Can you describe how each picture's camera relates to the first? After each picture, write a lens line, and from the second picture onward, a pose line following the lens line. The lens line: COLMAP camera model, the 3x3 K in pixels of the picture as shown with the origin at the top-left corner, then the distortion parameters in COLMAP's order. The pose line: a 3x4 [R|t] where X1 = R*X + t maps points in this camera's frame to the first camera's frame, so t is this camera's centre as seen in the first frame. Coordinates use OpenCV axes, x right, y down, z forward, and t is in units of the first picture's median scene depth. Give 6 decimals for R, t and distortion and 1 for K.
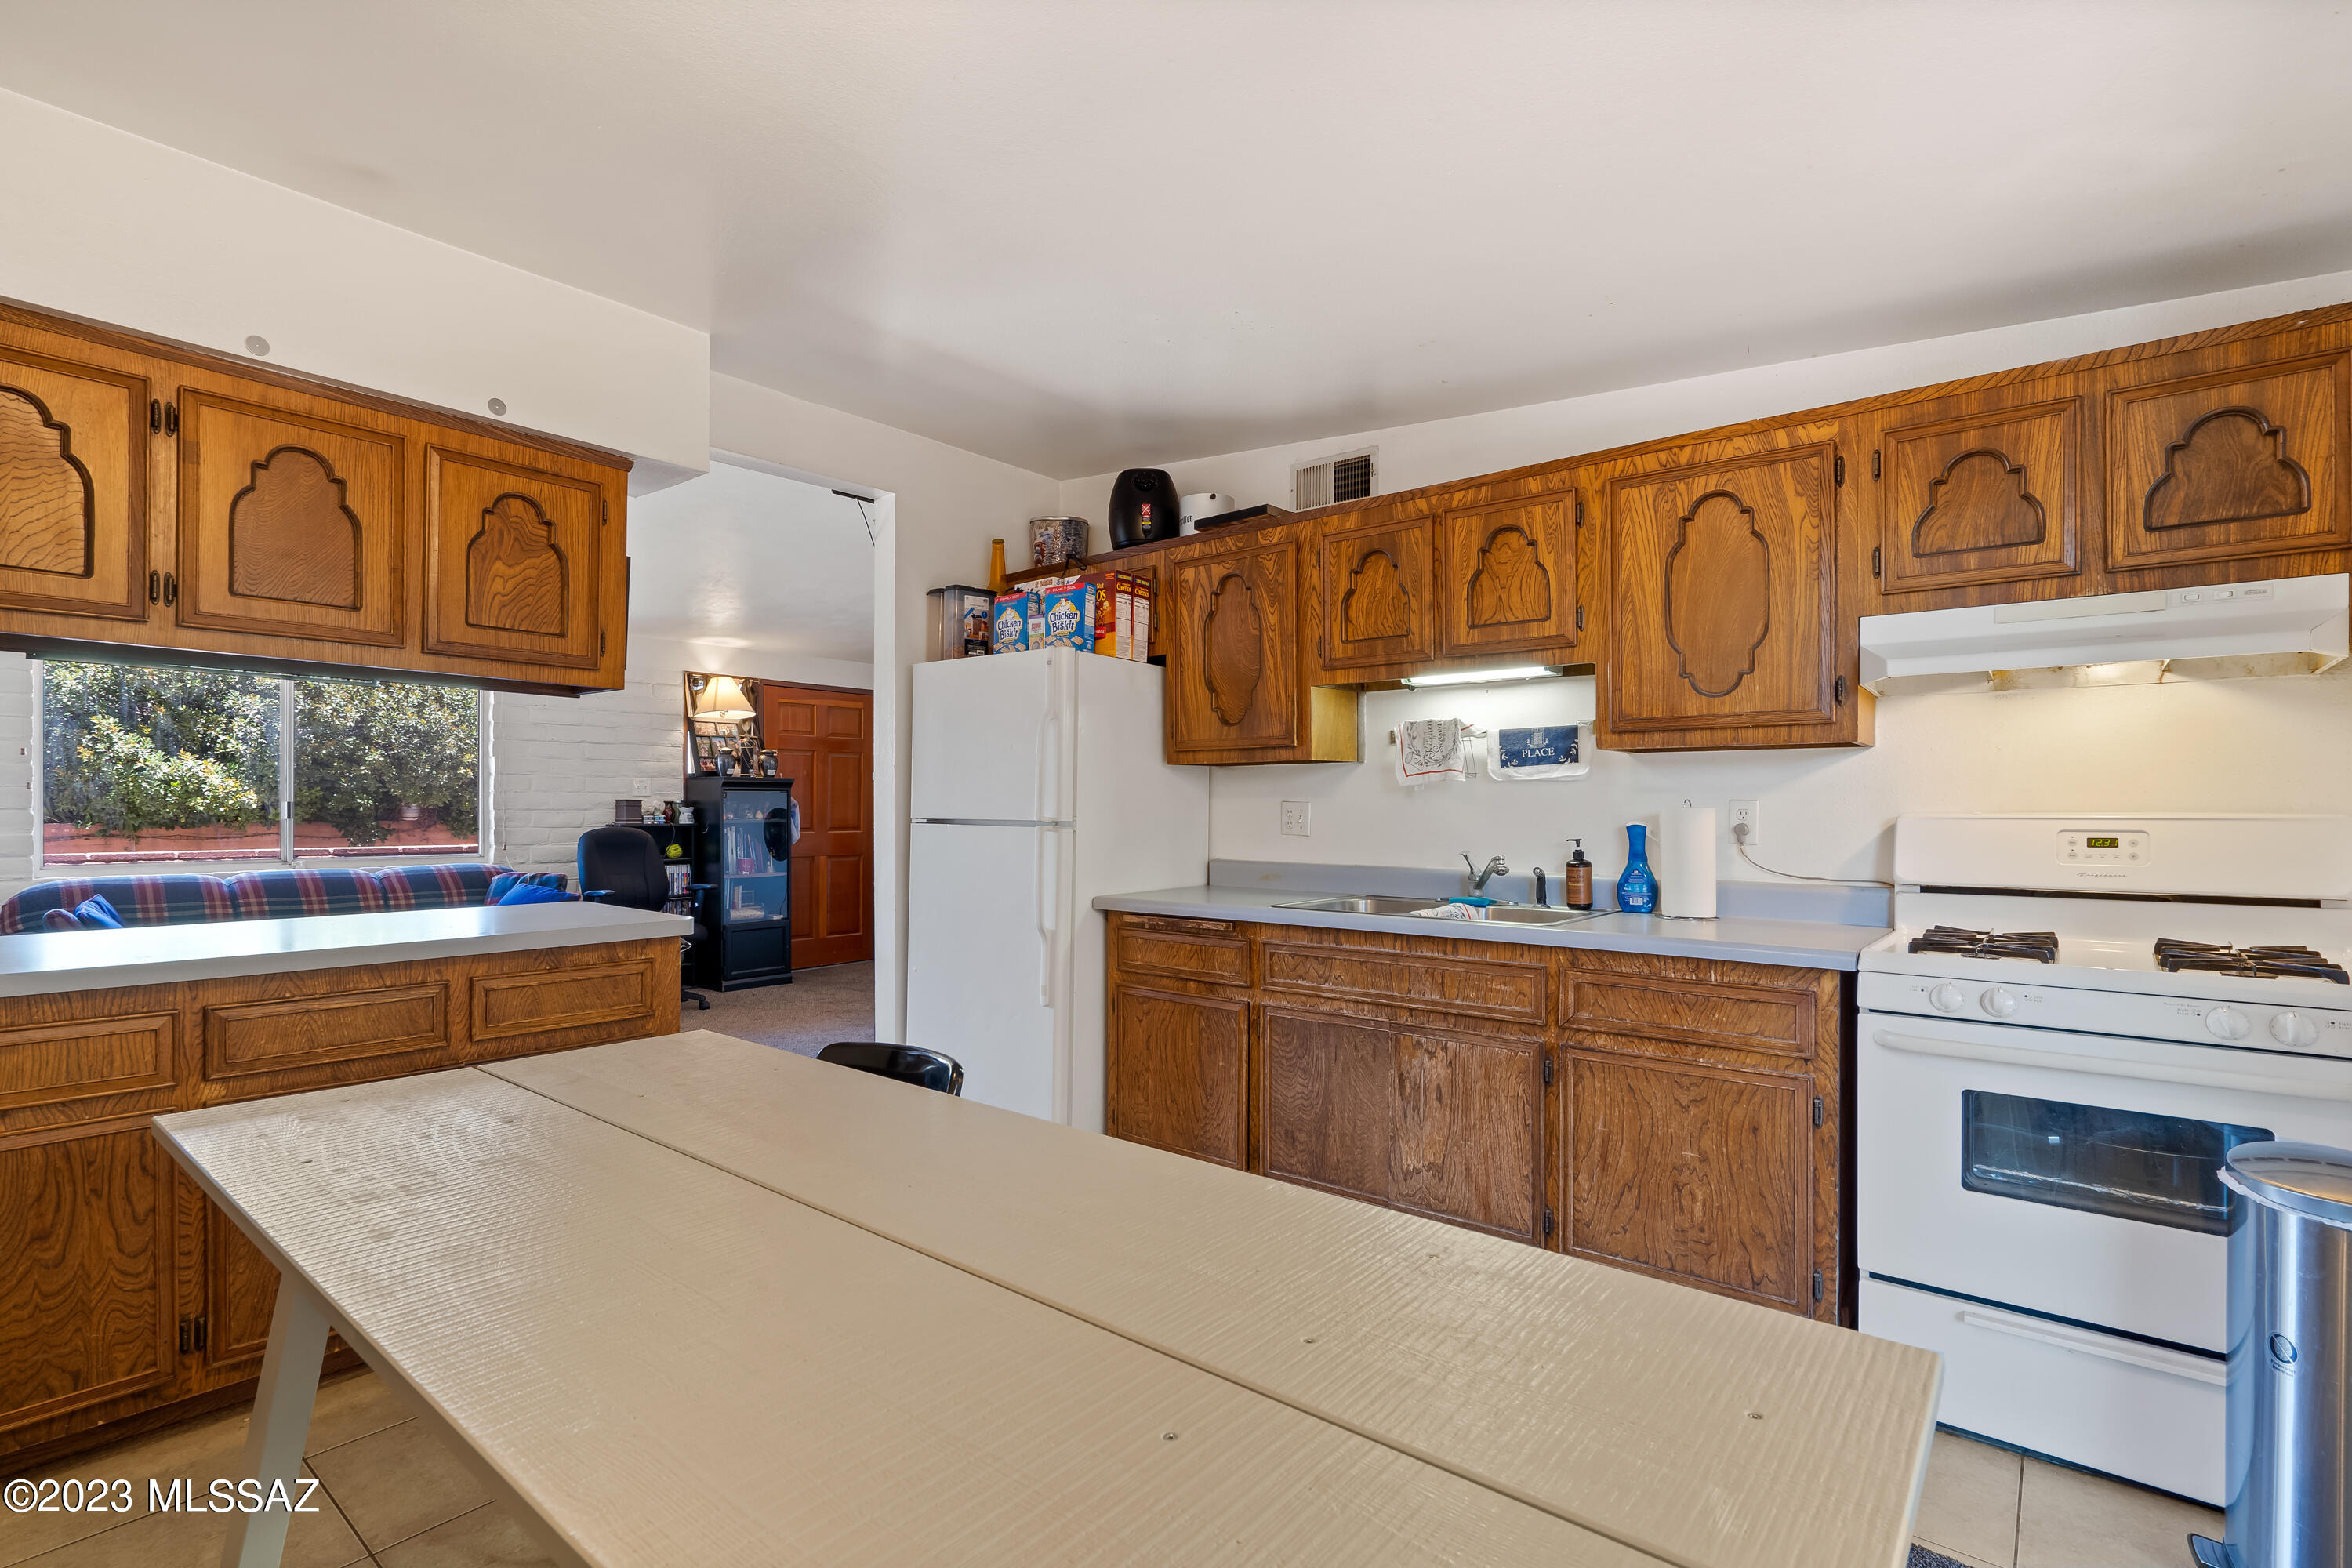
lens RADIAL K [[1095.9, 0, 1174.3], [0, 1095.9, 806.3], [0, 0, 1]] dist [-0.006887, 0.003540]
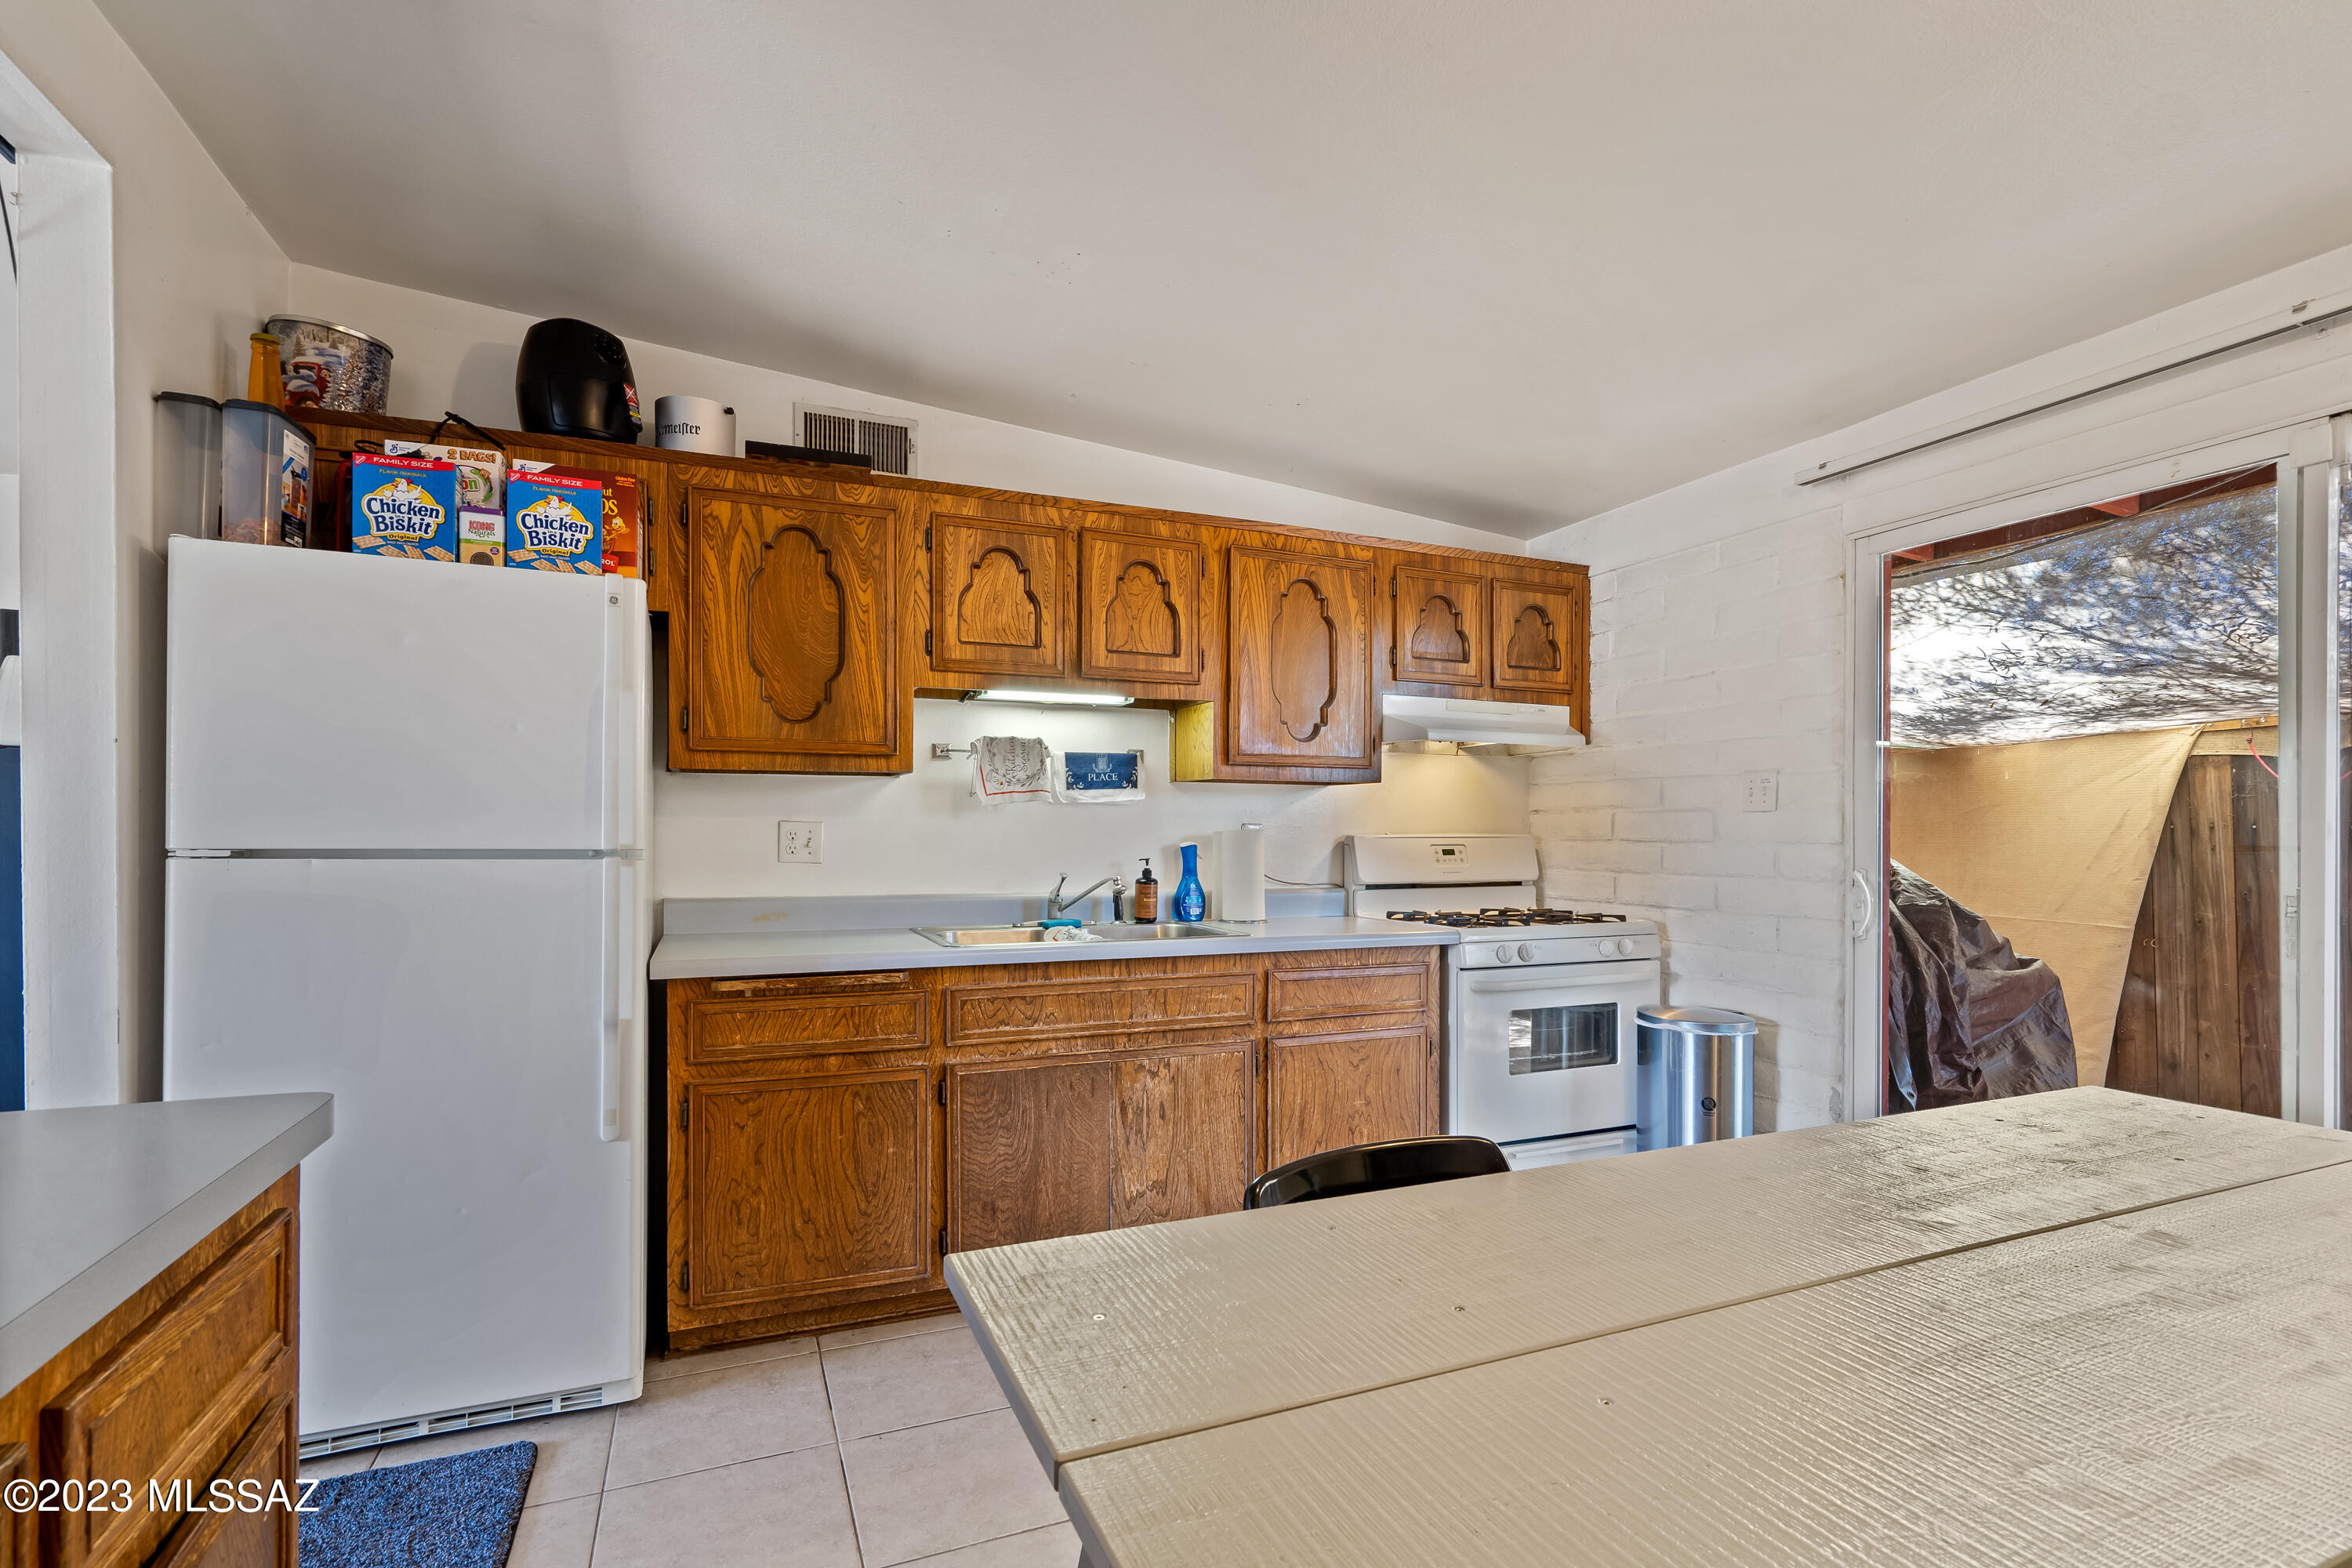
lens RADIAL K [[1095.9, 0, 1174.6], [0, 1095.9, 834.7], [0, 0, 1]] dist [-0.006887, 0.003540]
pose [[0.461691, -0.001884, 0.887039, -0.602870], [-0.002746, 0.999990, 0.003553, 0.002230], [-0.887037, -0.004076, 0.461681, 0.479694]]
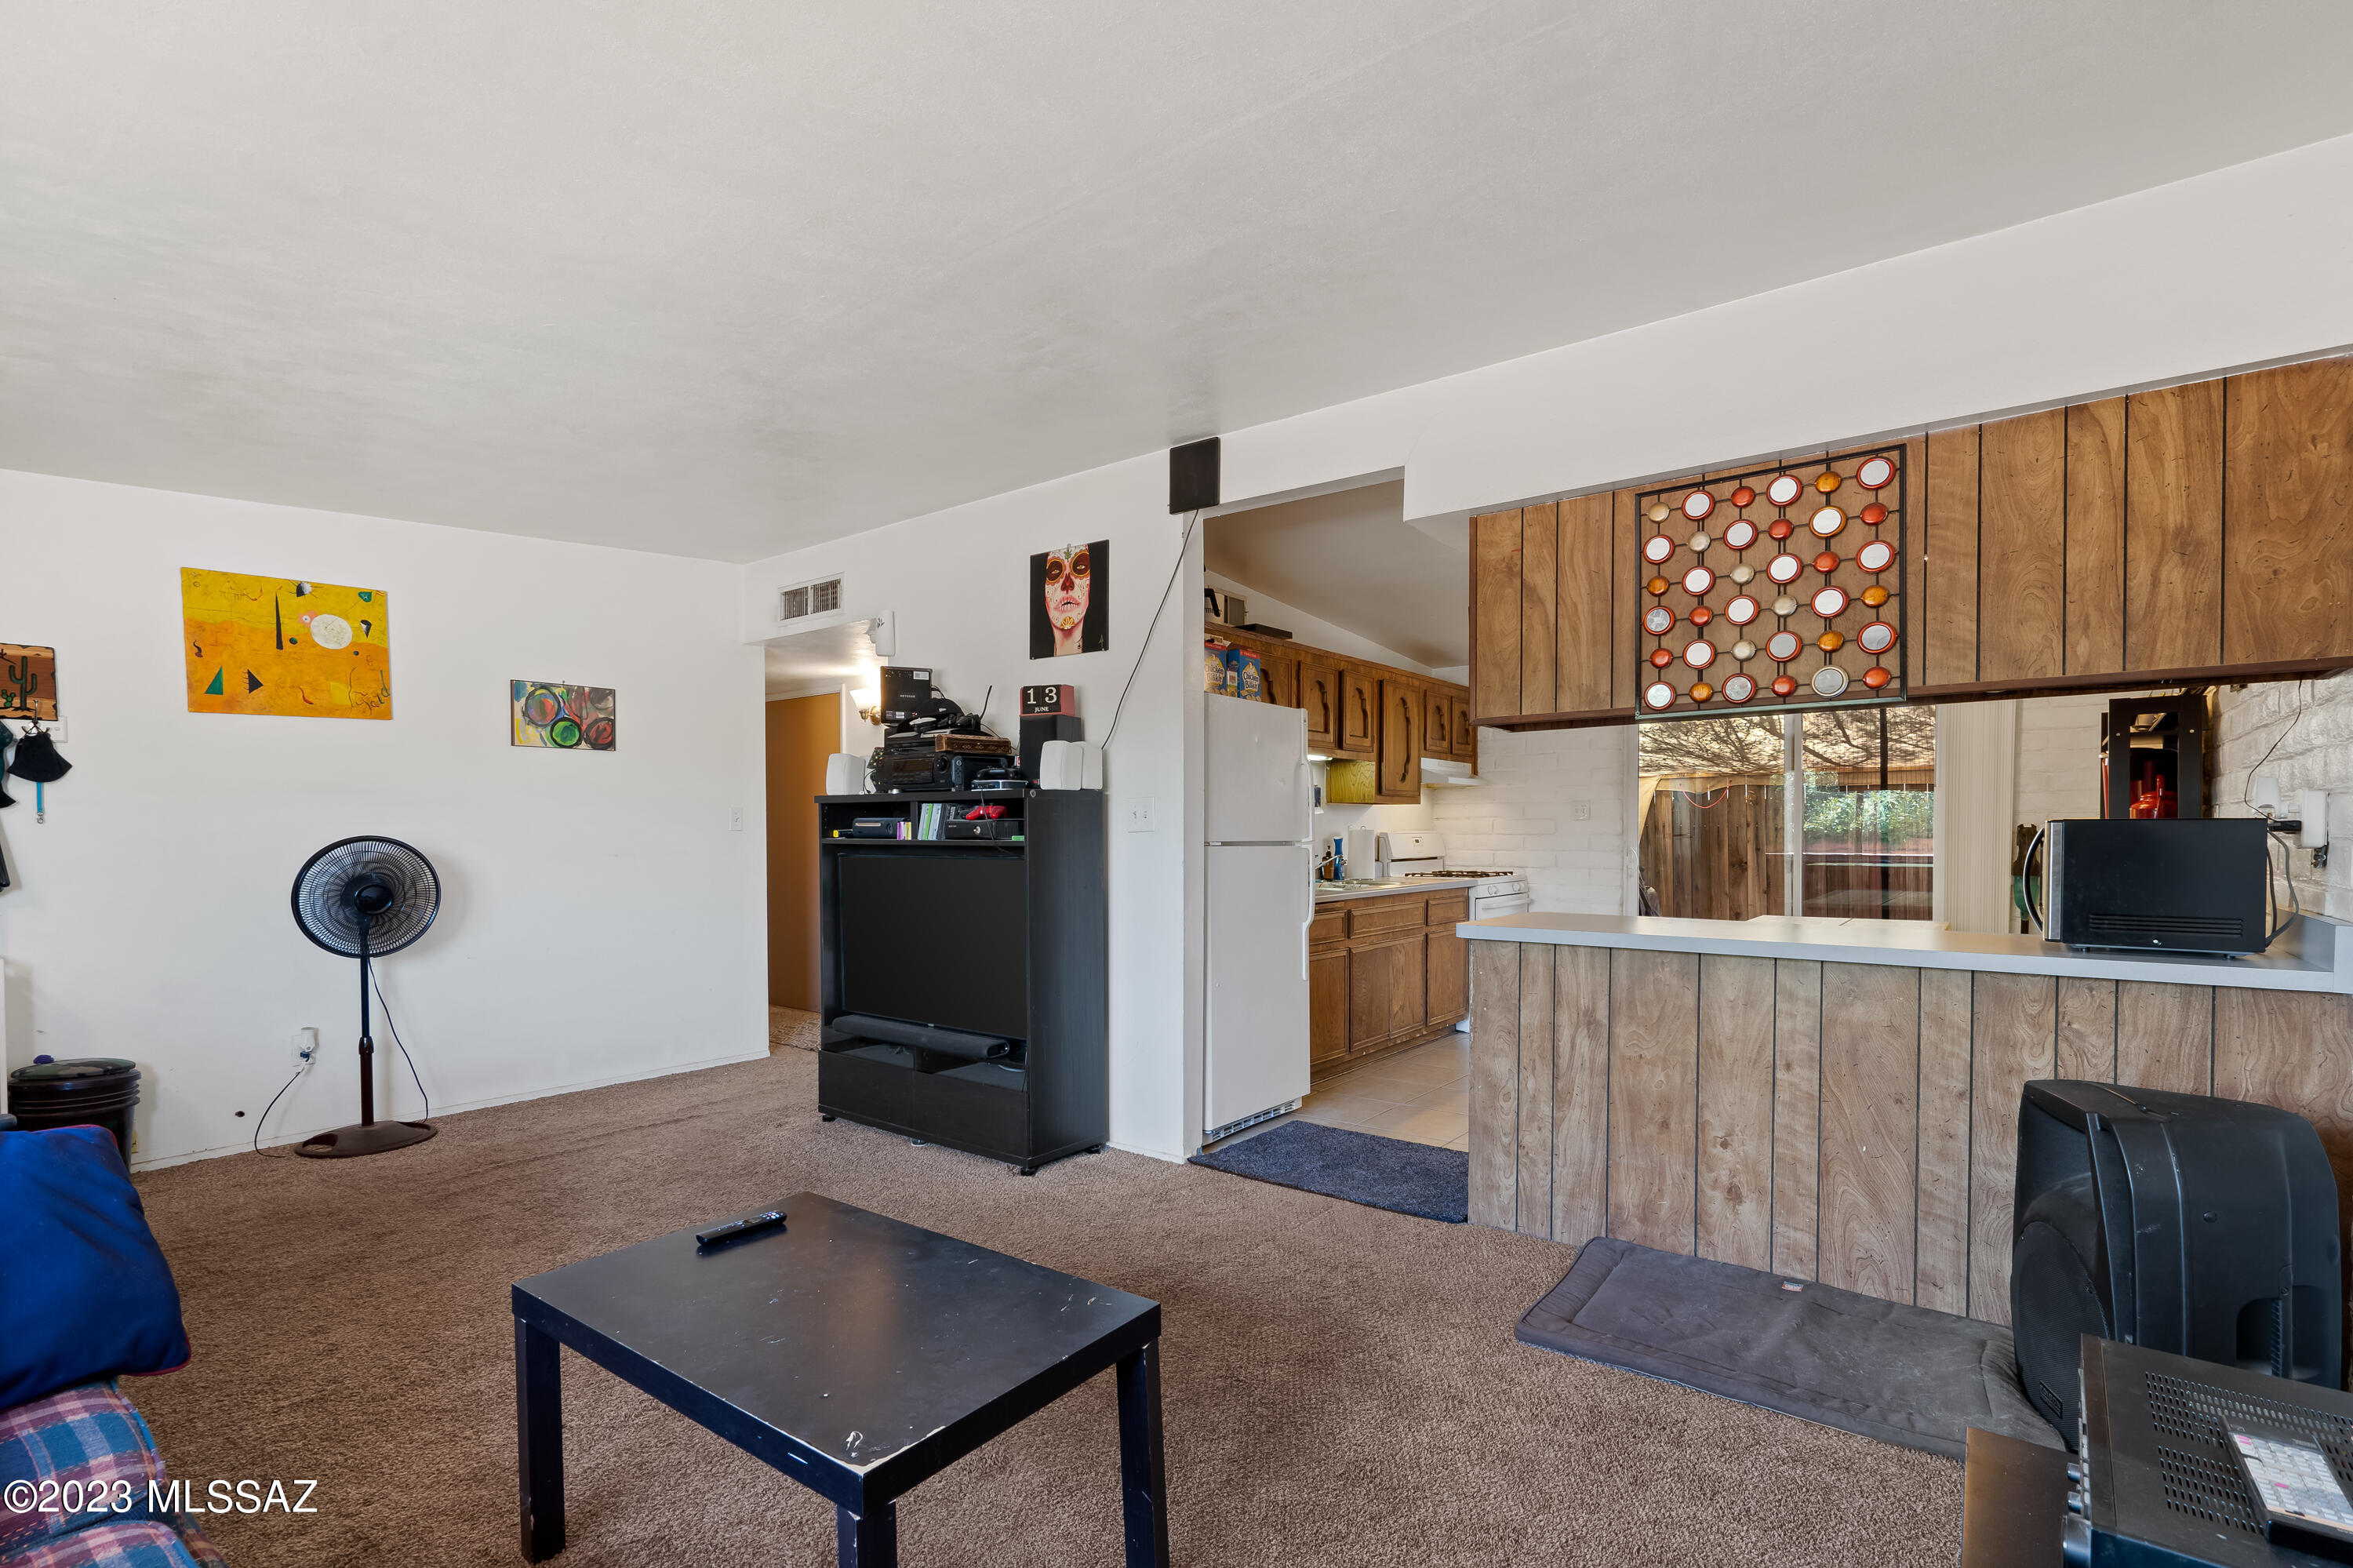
lens RADIAL K [[1096.4, 0, 1236.3], [0, 1096.4, 832.9], [0, 0, 1]] dist [-0.006887, 0.003540]
pose [[-0.063131, -0.004828, 0.997994, -1.643890], [0.000591, 0.999988, 0.004875, -0.002310], [-0.998005, 0.000898, -0.063127, 1.336198]]
